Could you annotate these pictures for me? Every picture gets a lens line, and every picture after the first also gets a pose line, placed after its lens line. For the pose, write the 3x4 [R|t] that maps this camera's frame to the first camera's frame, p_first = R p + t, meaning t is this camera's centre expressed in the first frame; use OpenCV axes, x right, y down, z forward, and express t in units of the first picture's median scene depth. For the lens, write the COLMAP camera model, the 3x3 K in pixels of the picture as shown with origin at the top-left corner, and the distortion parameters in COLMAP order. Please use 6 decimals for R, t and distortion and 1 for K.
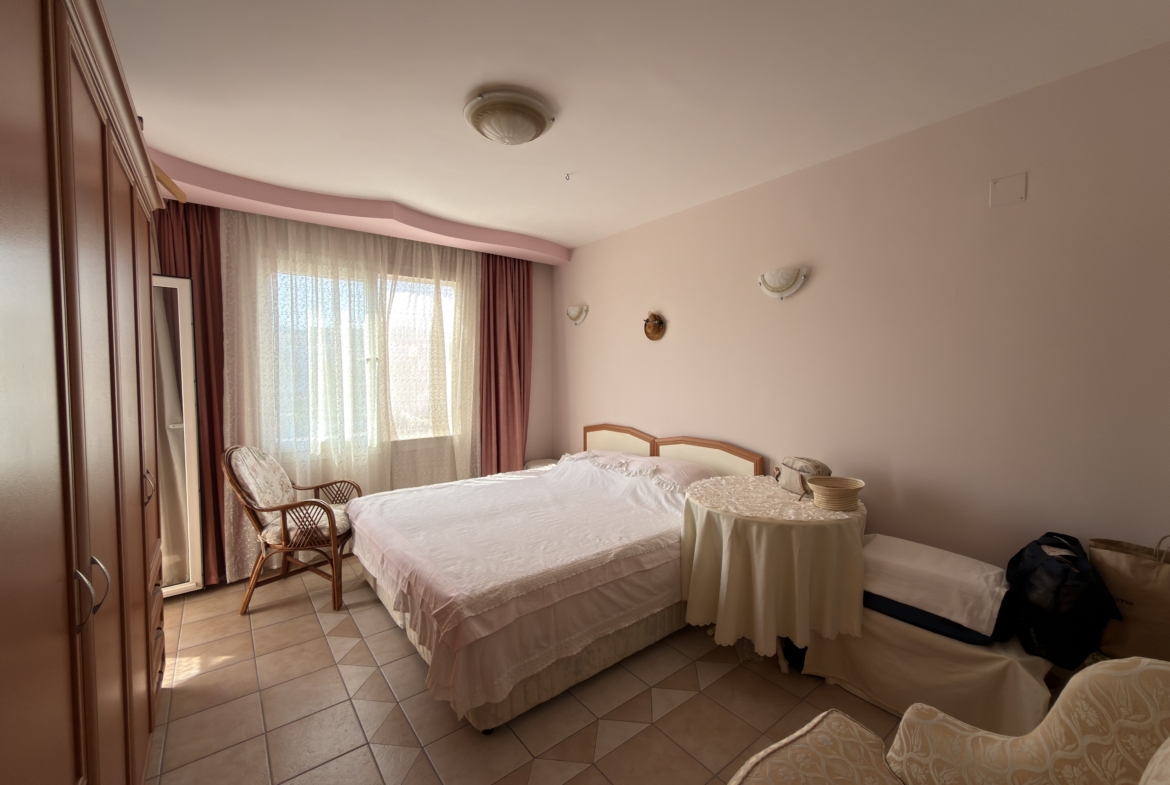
lens RADIAL K [[465.3, 0, 585.1], [0, 465.3, 391.1], [0, 0, 1]] dist [0.000716, -0.000101]
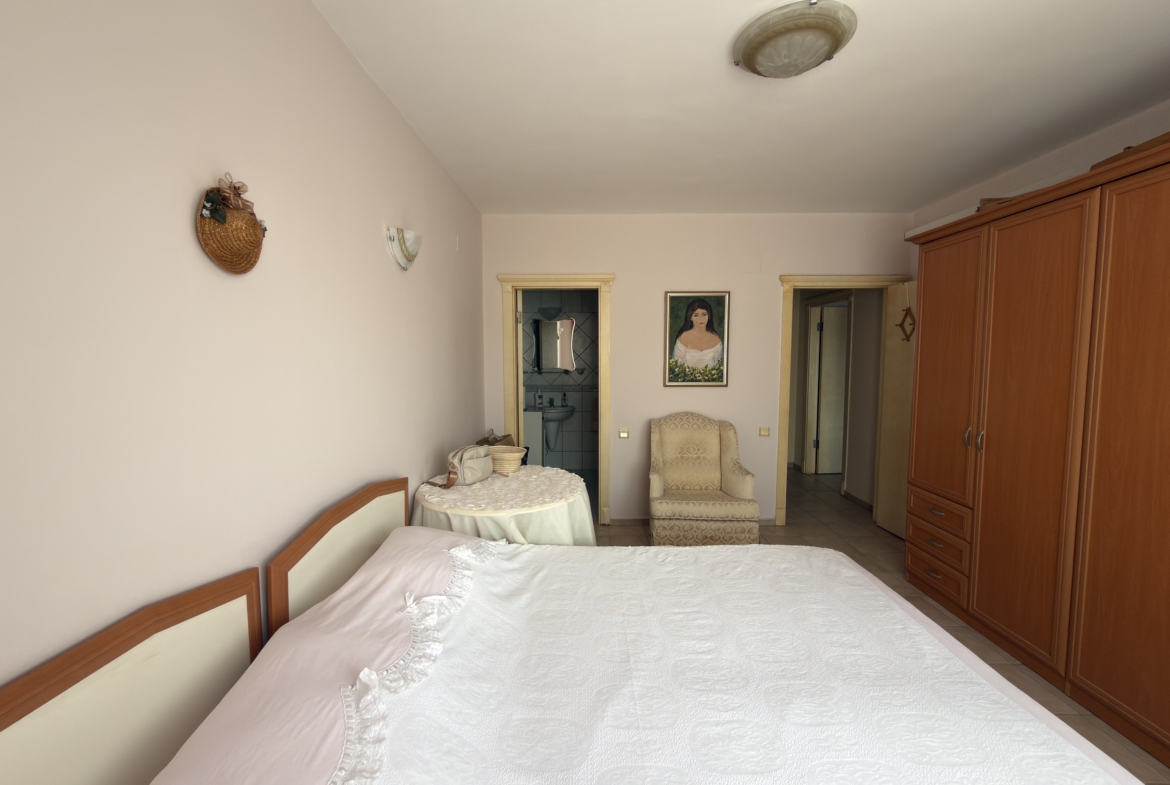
lens RADIAL K [[465.3, 0, 585.1], [0, 465.3, 391.1], [0, 0, 1]] dist [0.000716, -0.000101]
pose [[-0.778242, -0.047474, 0.626167, -0.318017], [0.029024, 0.993353, 0.111385, -0.075703], [-0.627293, 0.104858, -0.771692, 1.456362]]
